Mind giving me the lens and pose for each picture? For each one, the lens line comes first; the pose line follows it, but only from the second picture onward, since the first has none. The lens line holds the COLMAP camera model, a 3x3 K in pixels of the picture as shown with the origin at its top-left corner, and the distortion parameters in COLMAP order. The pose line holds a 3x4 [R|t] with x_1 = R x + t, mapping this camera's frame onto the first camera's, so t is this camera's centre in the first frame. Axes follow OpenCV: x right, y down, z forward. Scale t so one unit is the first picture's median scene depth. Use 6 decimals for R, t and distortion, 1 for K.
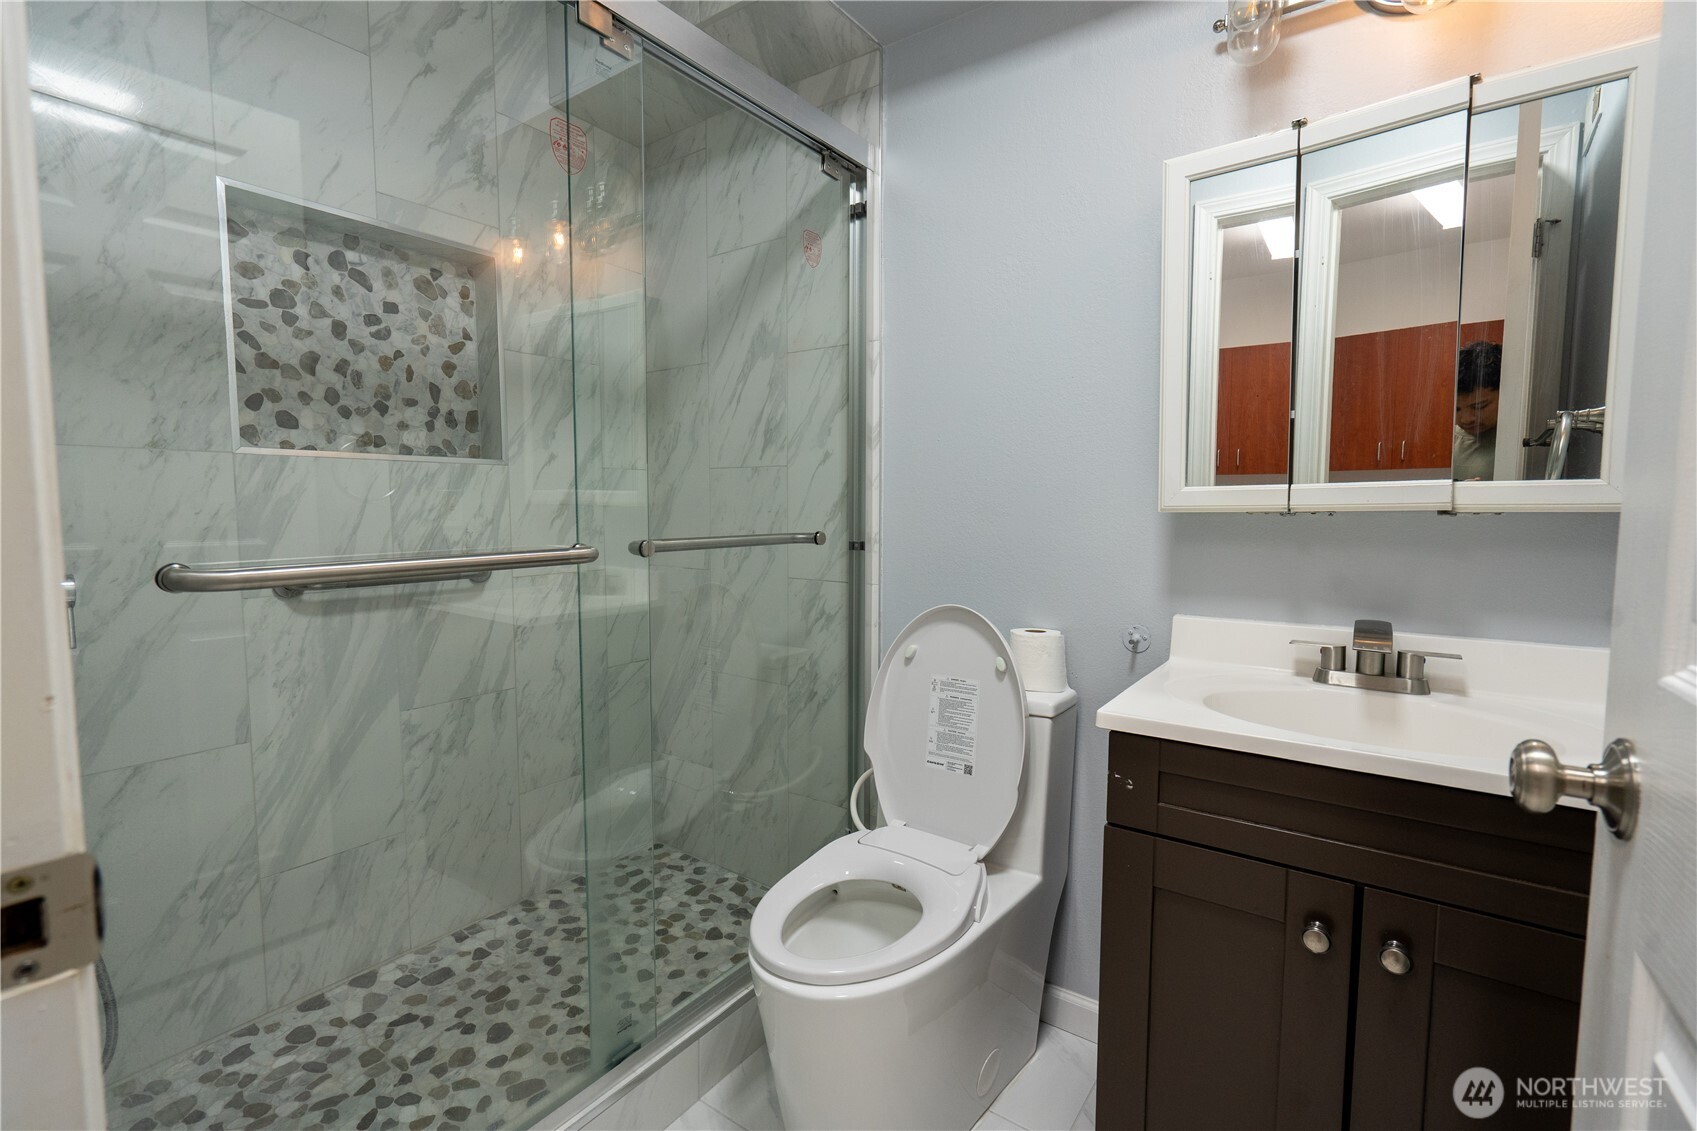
lens RADIAL K [[778.8, 0, 848.1], [0, 778.8, 565.1], [0, 0, 1]] dist [-0.000226, 0.000453]
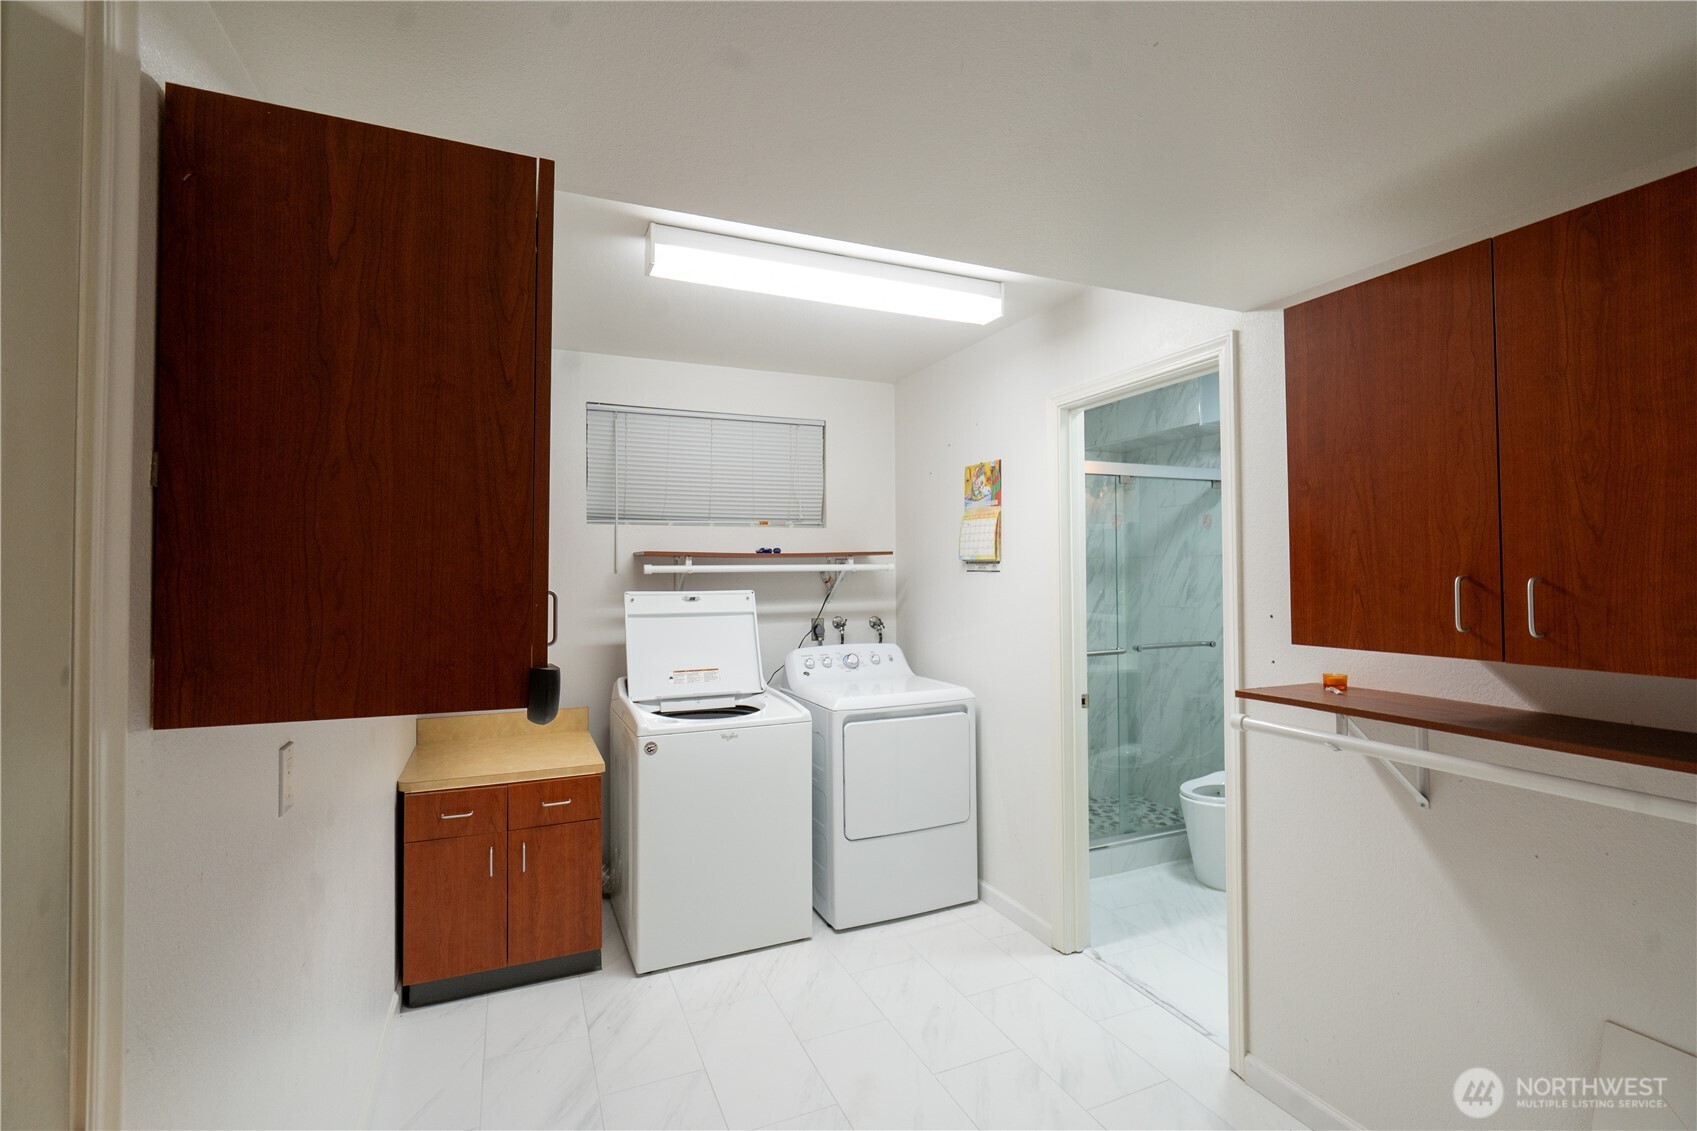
lens RADIAL K [[778.8, 0, 849.6], [0, 778.8, 559.7], [0, 0, 1]] dist [-0.000226, 0.000453]
pose [[0.862109, -0.015545, -0.506484, 0.173741], [-0.030178, 0.996180, -0.081943, -0.053285], [0.505823, 0.085929, 0.858347, -1.277033]]
